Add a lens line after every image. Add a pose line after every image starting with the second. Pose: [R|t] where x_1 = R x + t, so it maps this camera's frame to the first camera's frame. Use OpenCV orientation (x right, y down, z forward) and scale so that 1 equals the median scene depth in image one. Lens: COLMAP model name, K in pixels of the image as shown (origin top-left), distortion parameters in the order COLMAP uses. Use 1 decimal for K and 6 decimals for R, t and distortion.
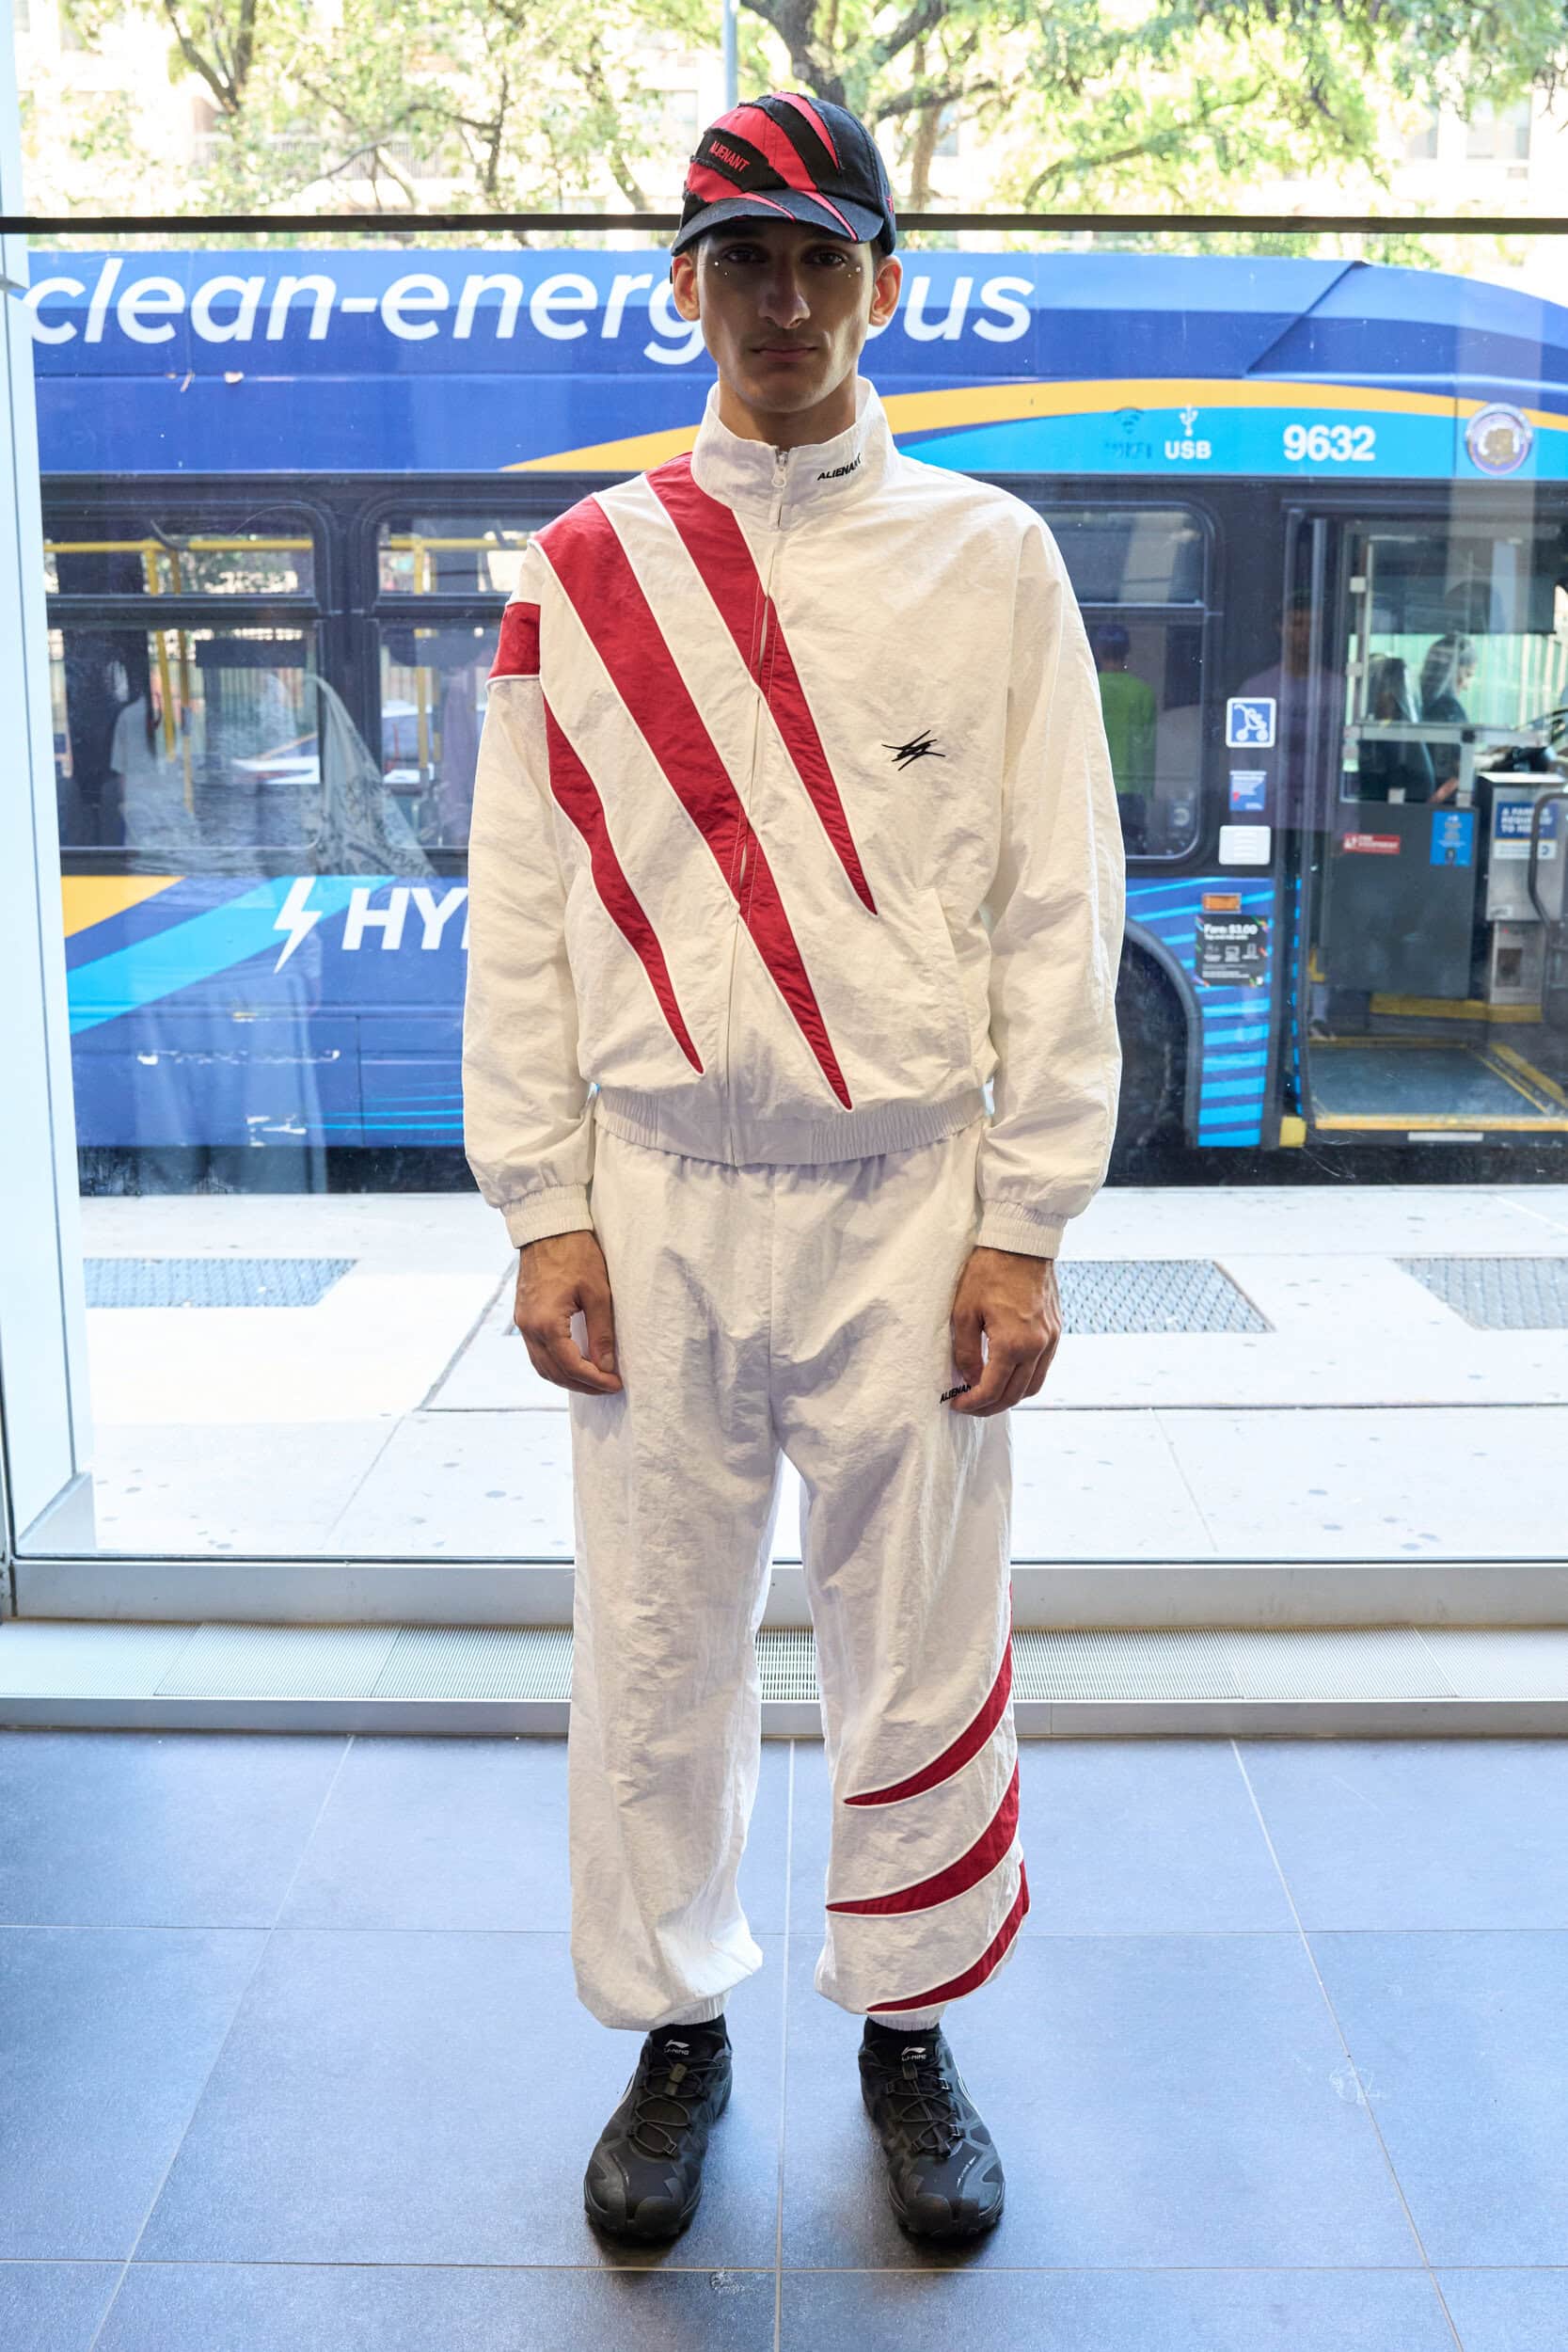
lens RADIAL K [[2106.8, 0, 796.0], [0, 2106.8, 1149.7], [0, 0, 1]] dist [-0.003160, 0.003277]
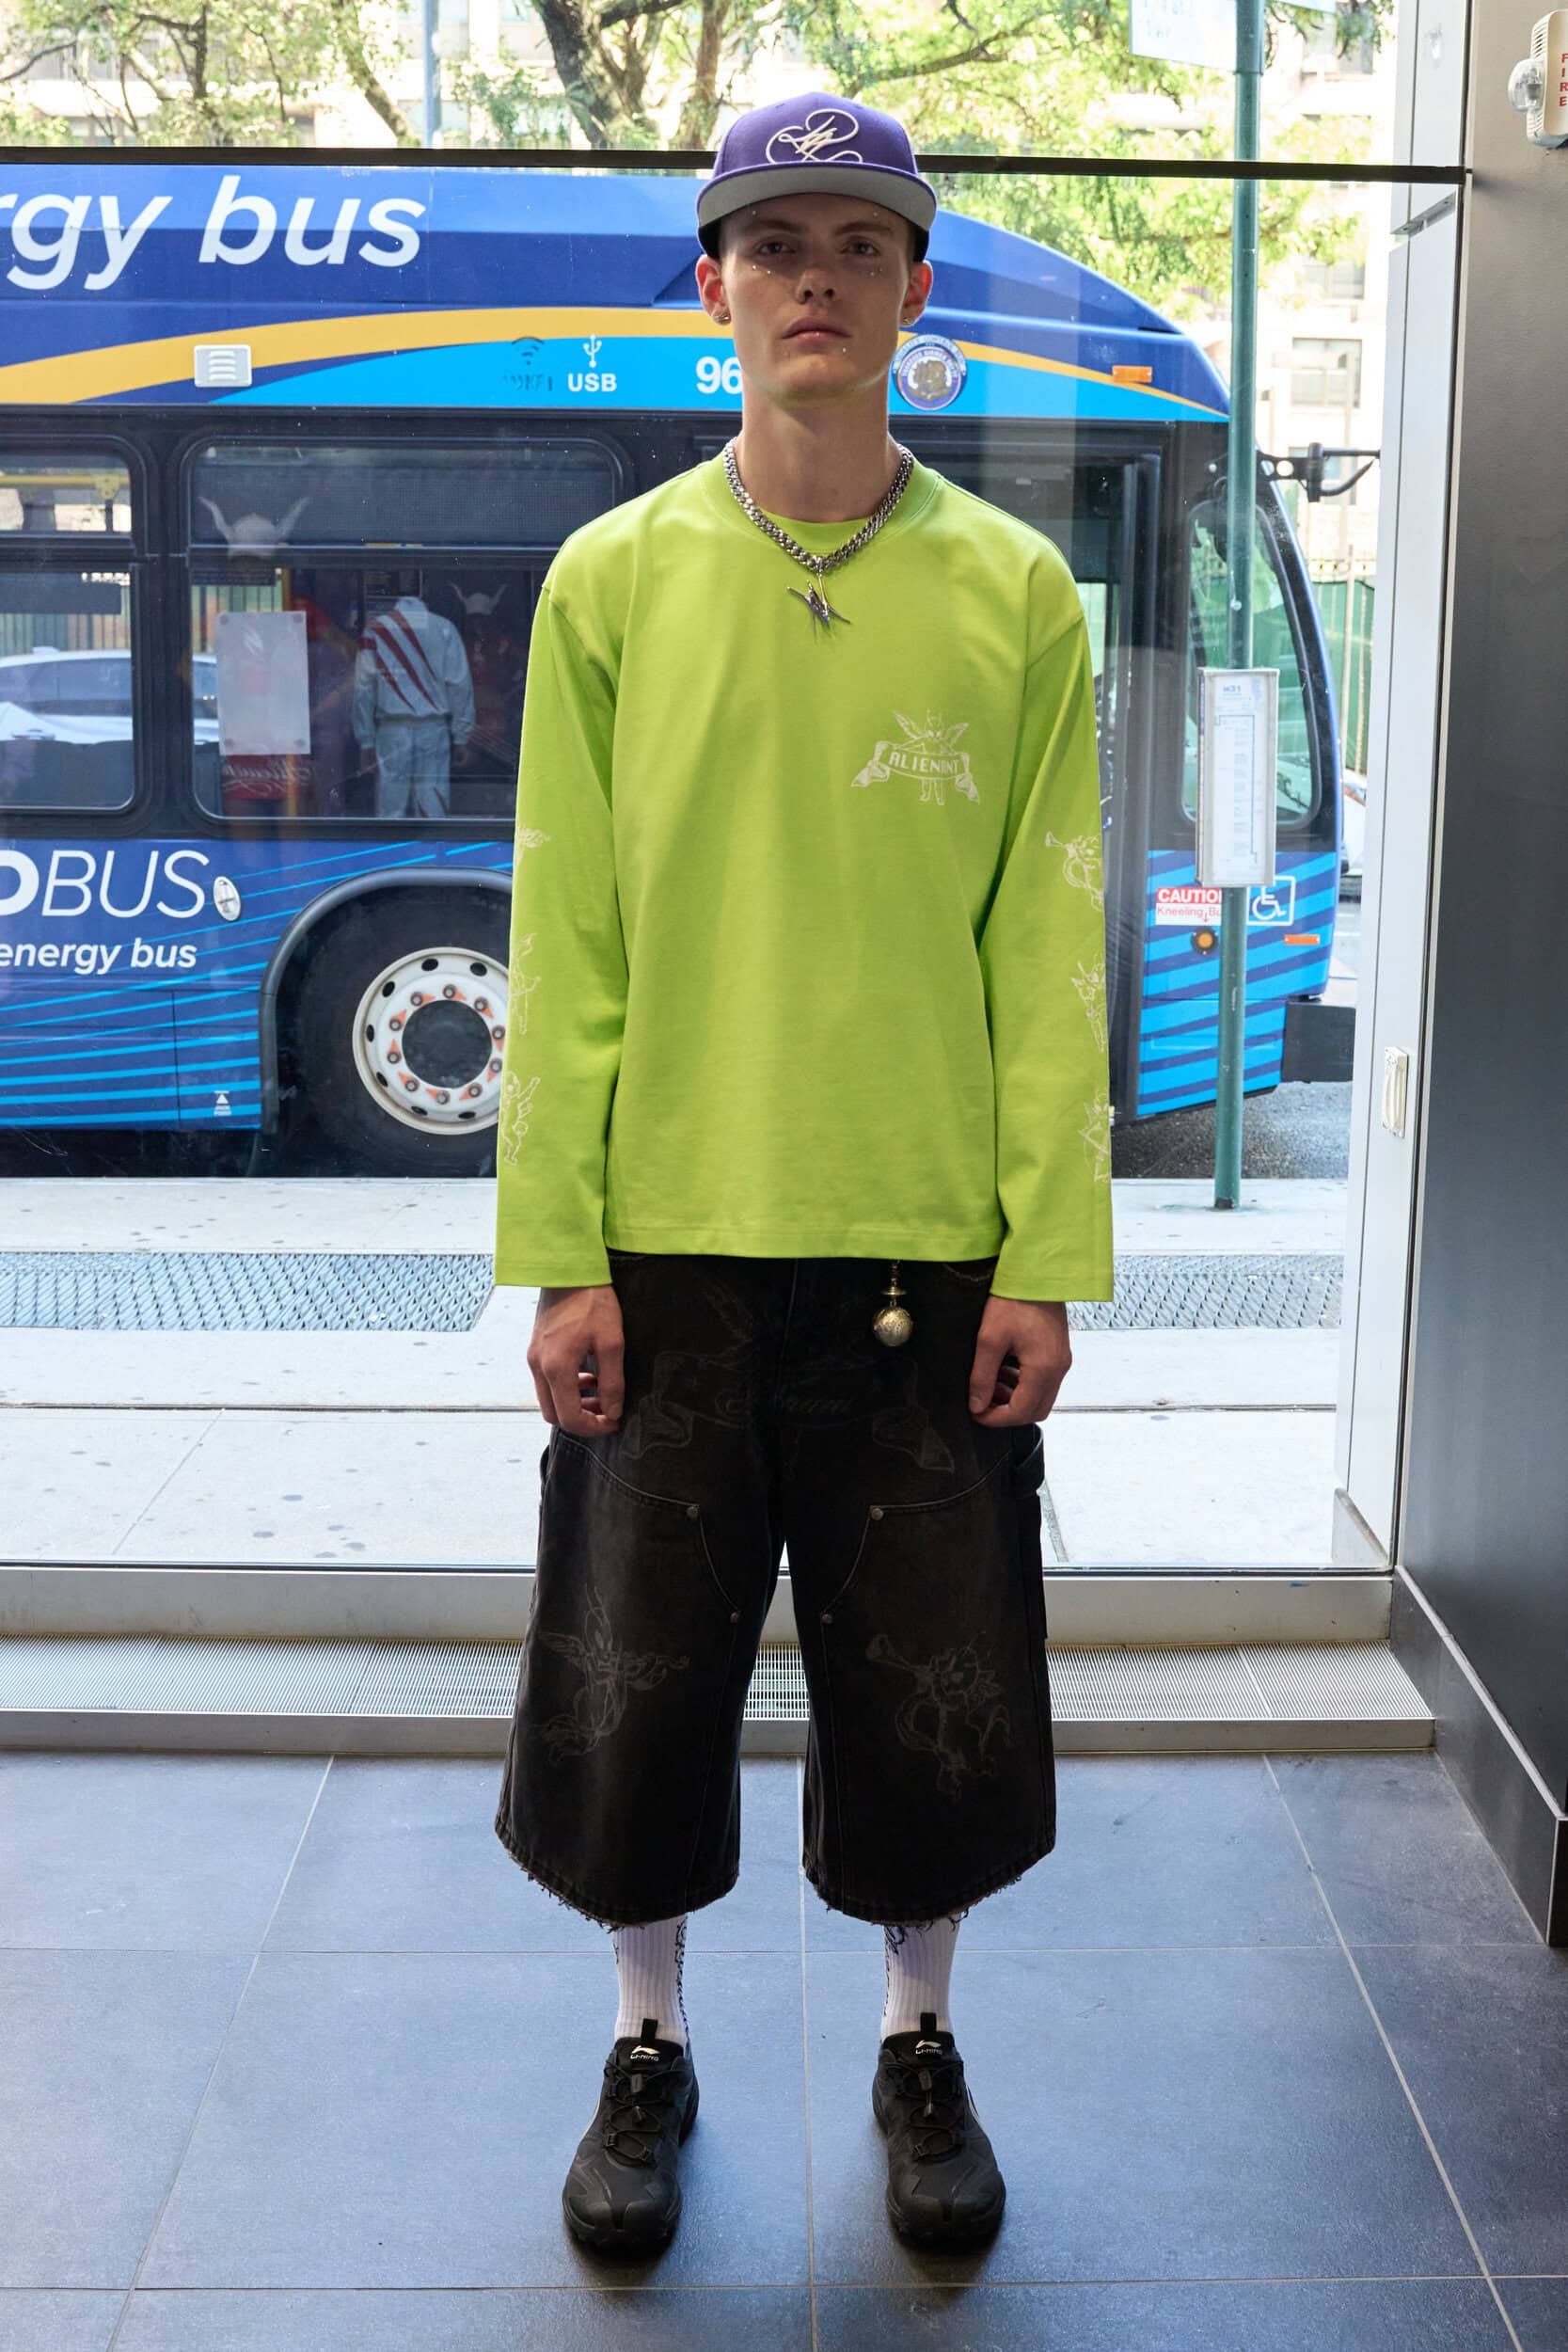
lens RADIAL K [[2252.0, 0, 783.8], [0, 2252.0, 1229.0], [0, 0, 1]] dist [-0.058974, 0.000000]
pose [[0.999909, 0.009823, -0.009277, 0.282146], [-0.009406, 0.998992, 0.043890, -0.002555], [0.009699, -0.043799, 0.998993, -0.001058]]
